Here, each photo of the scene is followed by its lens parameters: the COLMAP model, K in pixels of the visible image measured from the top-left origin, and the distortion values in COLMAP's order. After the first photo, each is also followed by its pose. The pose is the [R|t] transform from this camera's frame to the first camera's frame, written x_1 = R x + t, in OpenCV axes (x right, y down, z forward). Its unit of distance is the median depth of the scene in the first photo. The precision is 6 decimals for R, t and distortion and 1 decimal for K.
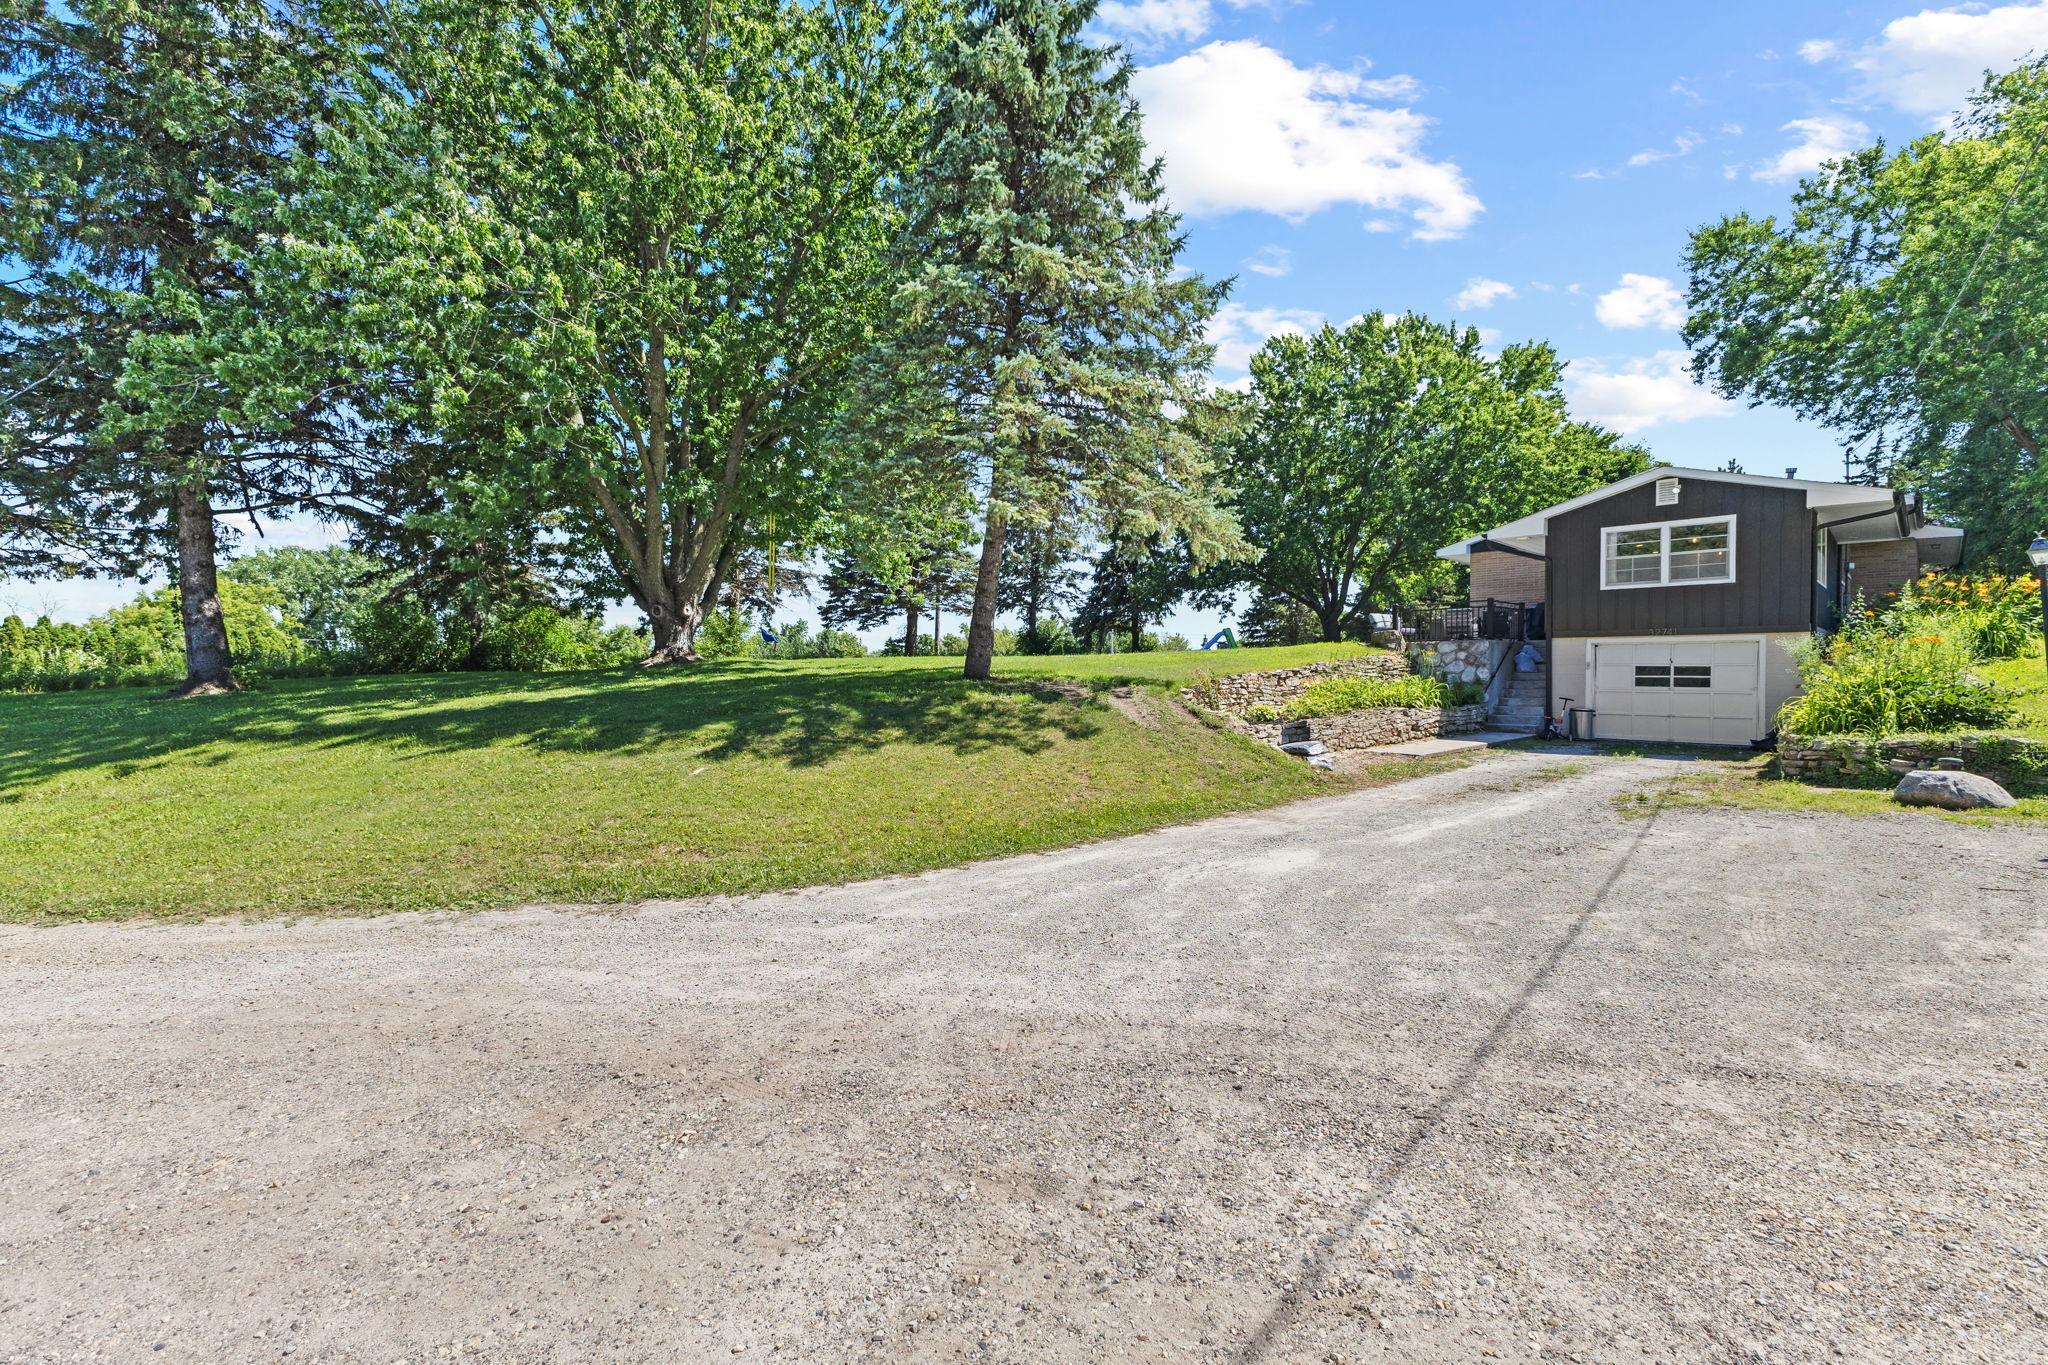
lens RADIAL K [[868.4, 0, 1022.3], [0, 868.4, 660.0], [0, 0, 1]] dist [0.001238, -0.003643]
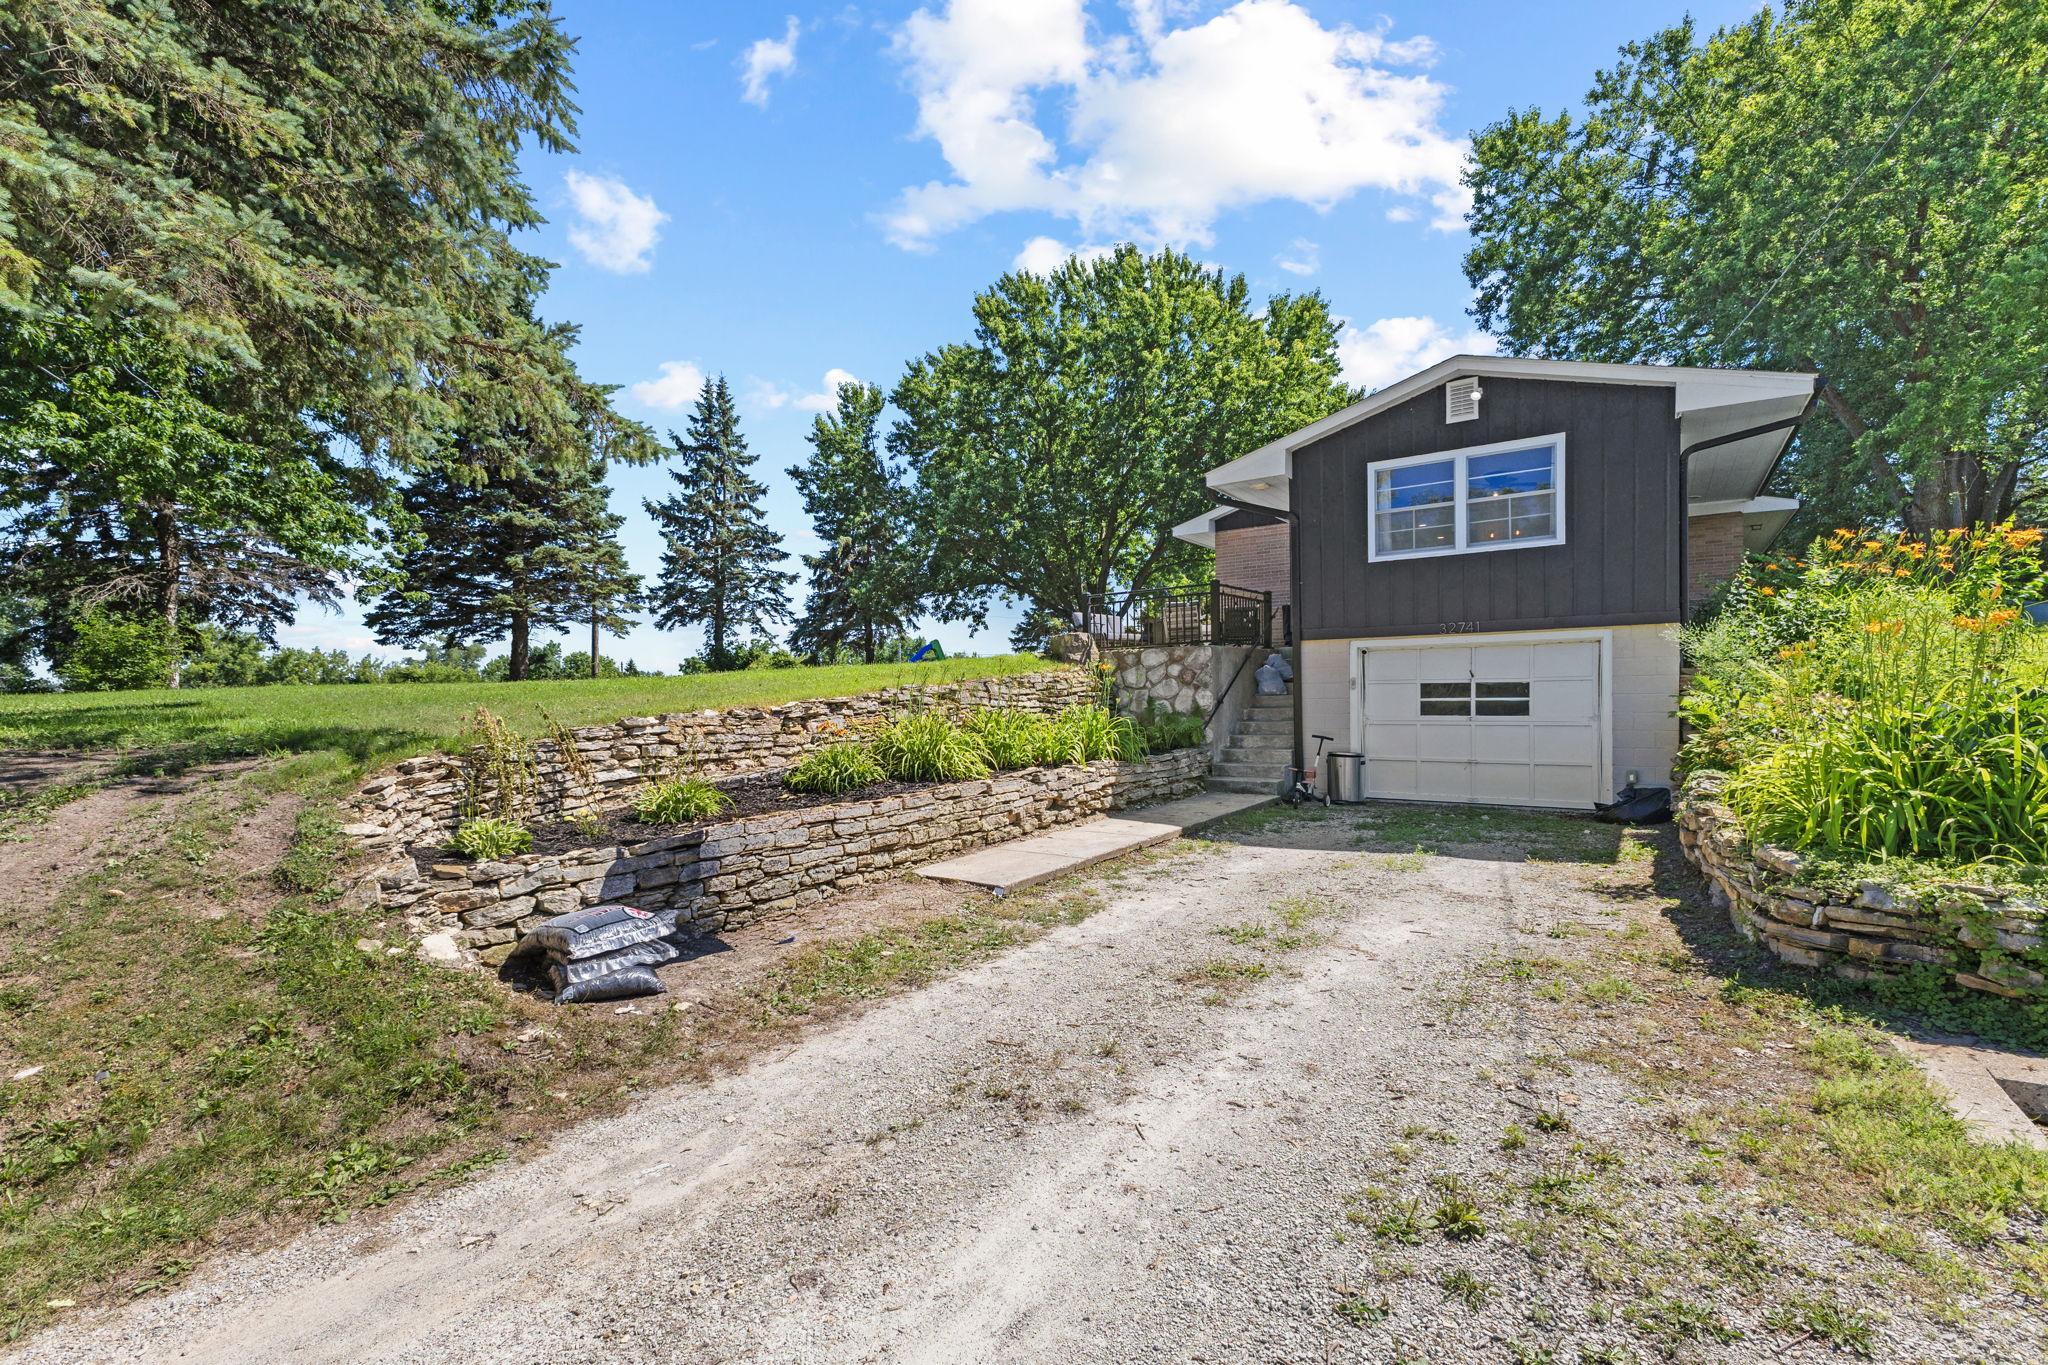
lens RADIAL K [[892.5, 0, 1024.0], [0, 892.5, 682.5], [0, 0, 1]] dist [0.002698, 0.000351]
pose [[0.980393, -0.016067, 0.196398, 0.257166], [0.016317, 0.999867, 0.000347, 0.001388], [-0.196378, 0.002865, 0.980524, 0.364560]]
